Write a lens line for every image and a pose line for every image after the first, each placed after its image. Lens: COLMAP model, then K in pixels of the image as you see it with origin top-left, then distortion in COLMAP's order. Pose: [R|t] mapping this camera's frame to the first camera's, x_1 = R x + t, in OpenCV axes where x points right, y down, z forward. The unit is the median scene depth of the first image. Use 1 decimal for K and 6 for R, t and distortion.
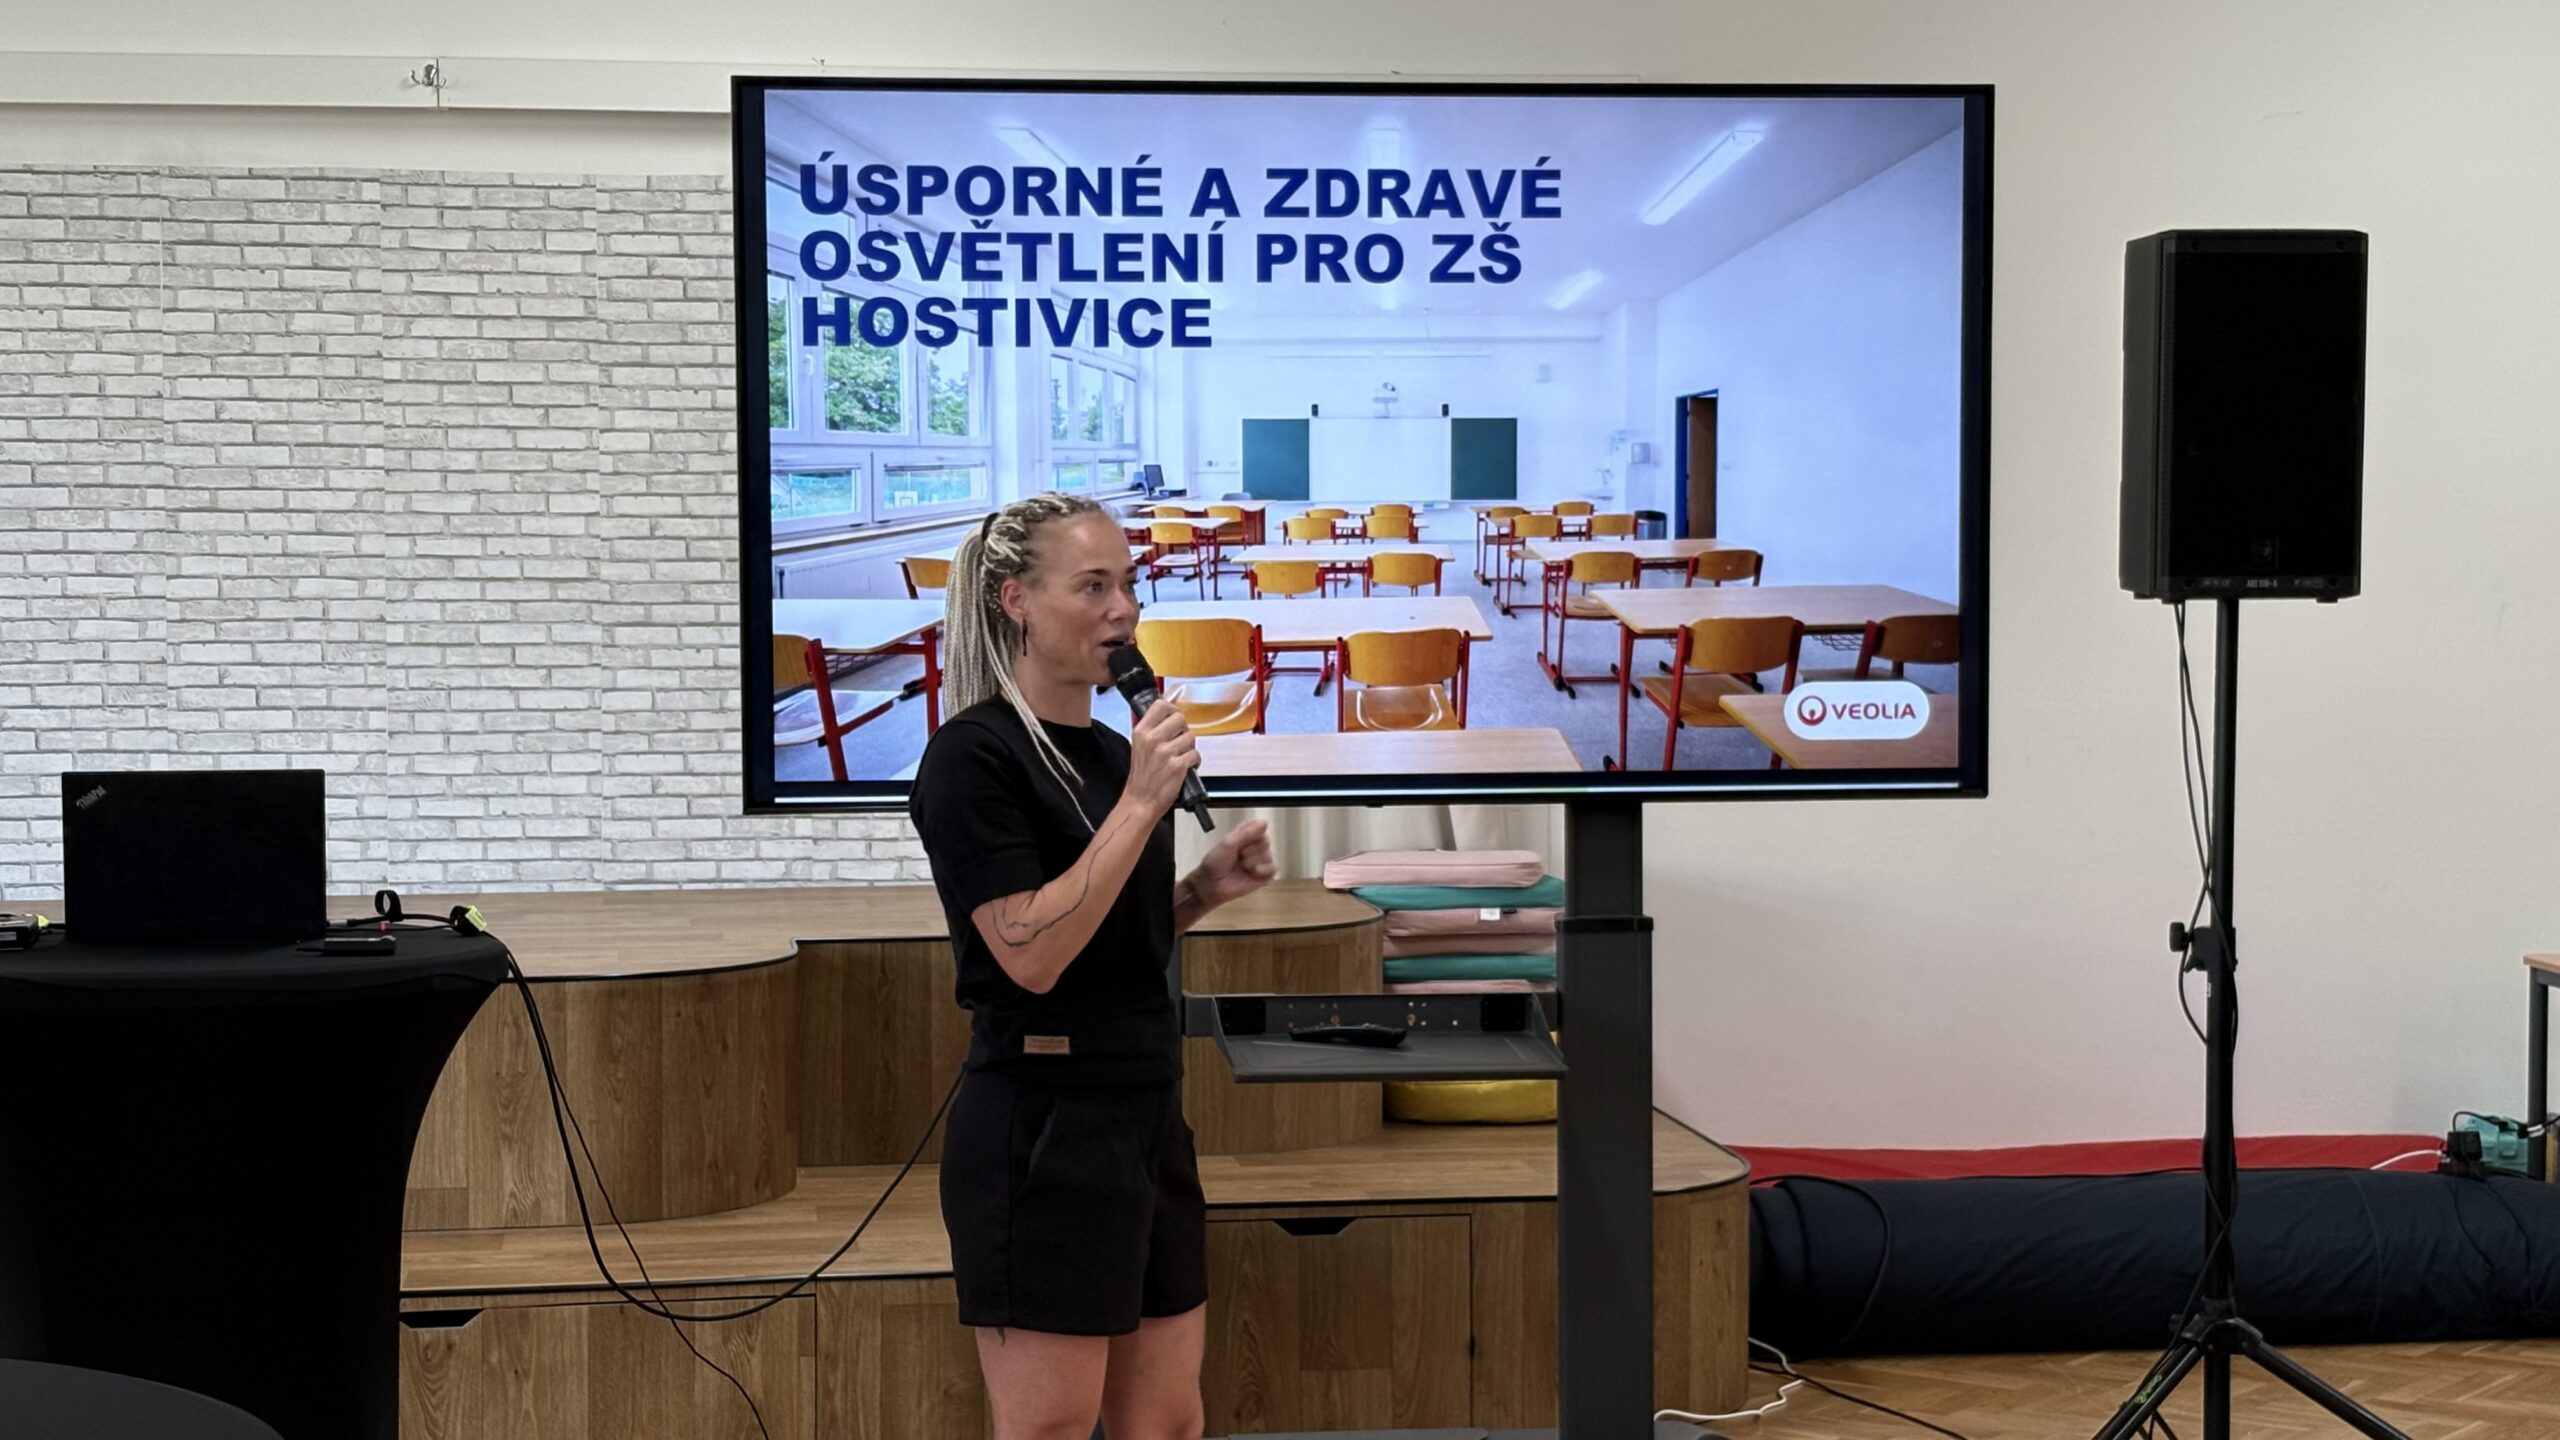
lens RADIAL K [[4287.6, 0, 1280.0], [0, 4287.6, 722.2], [0, 0, 1]] dist [0.078455, 0.000000]
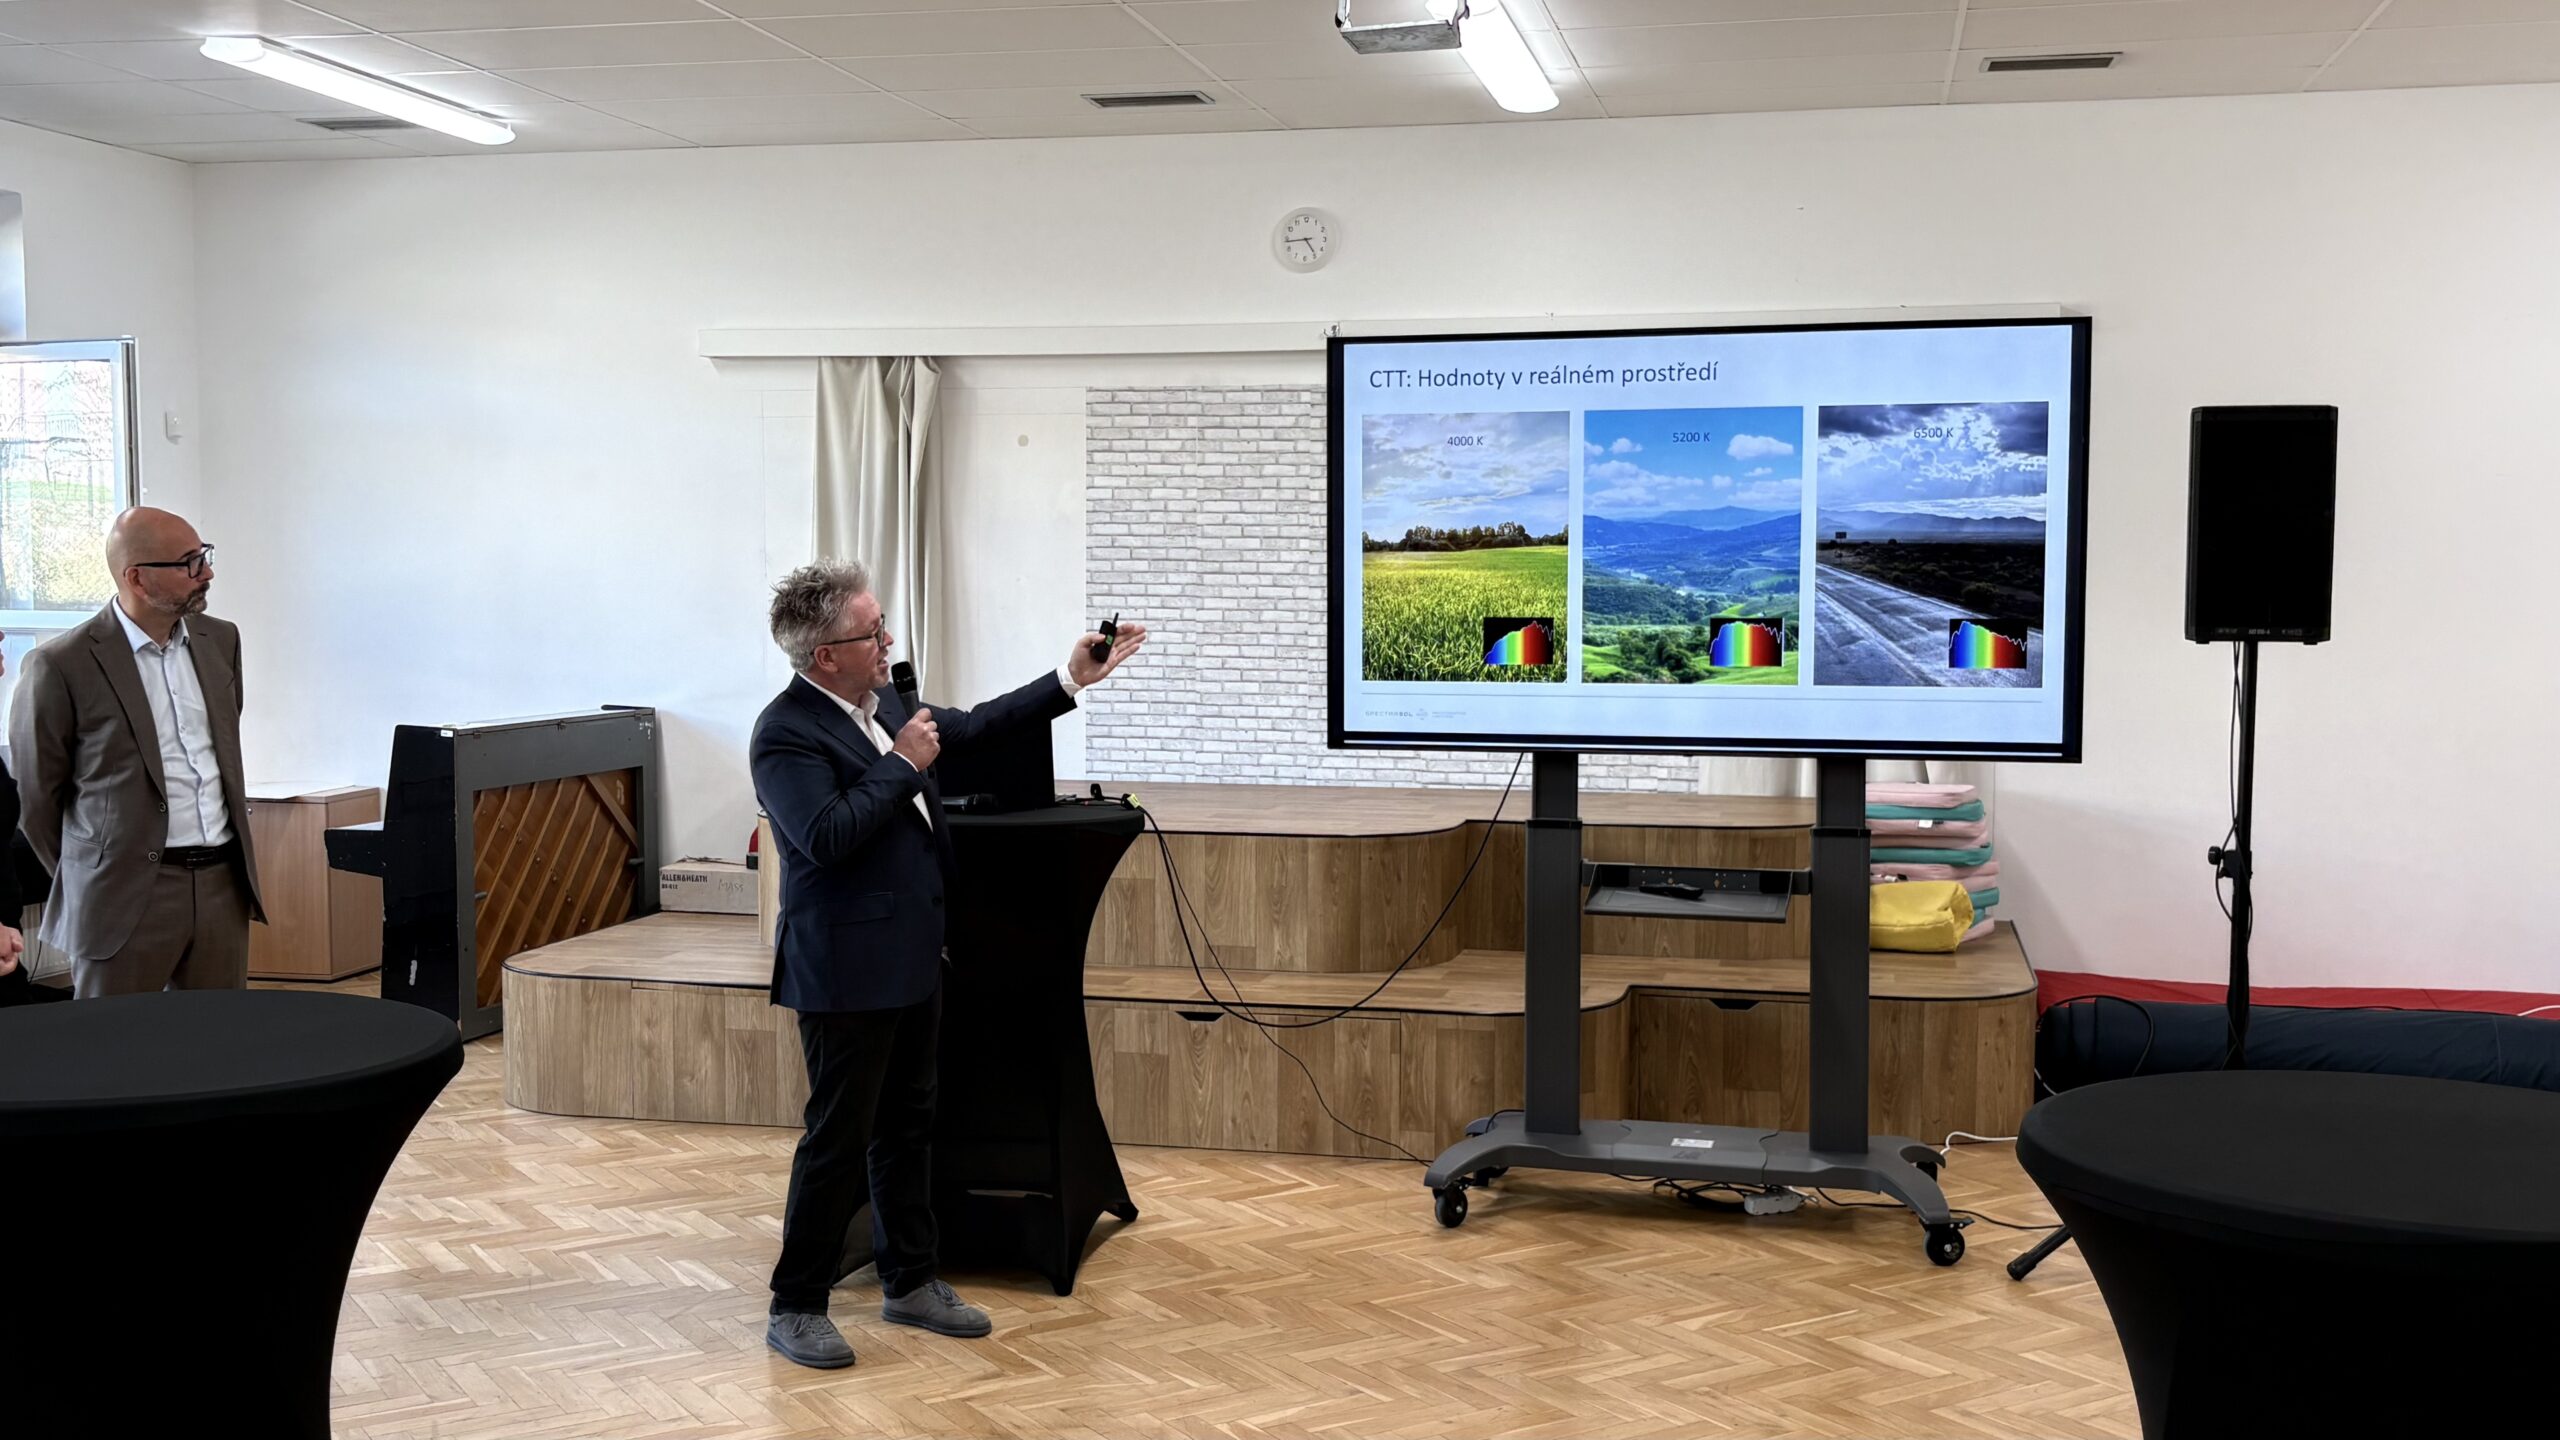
lens RADIAL K [[2554.9, 0, 1279.9], [0, 2554.9, 722.3], [0, 0, 1]] dist [-0.012192, 0.000000]
pose [[0.921040, 0.029678, -0.388336, 0.234106], [-0.024806, 0.999538, 0.017553, -0.006211], [0.388678, -0.006534, 0.921351, 0.009010]]
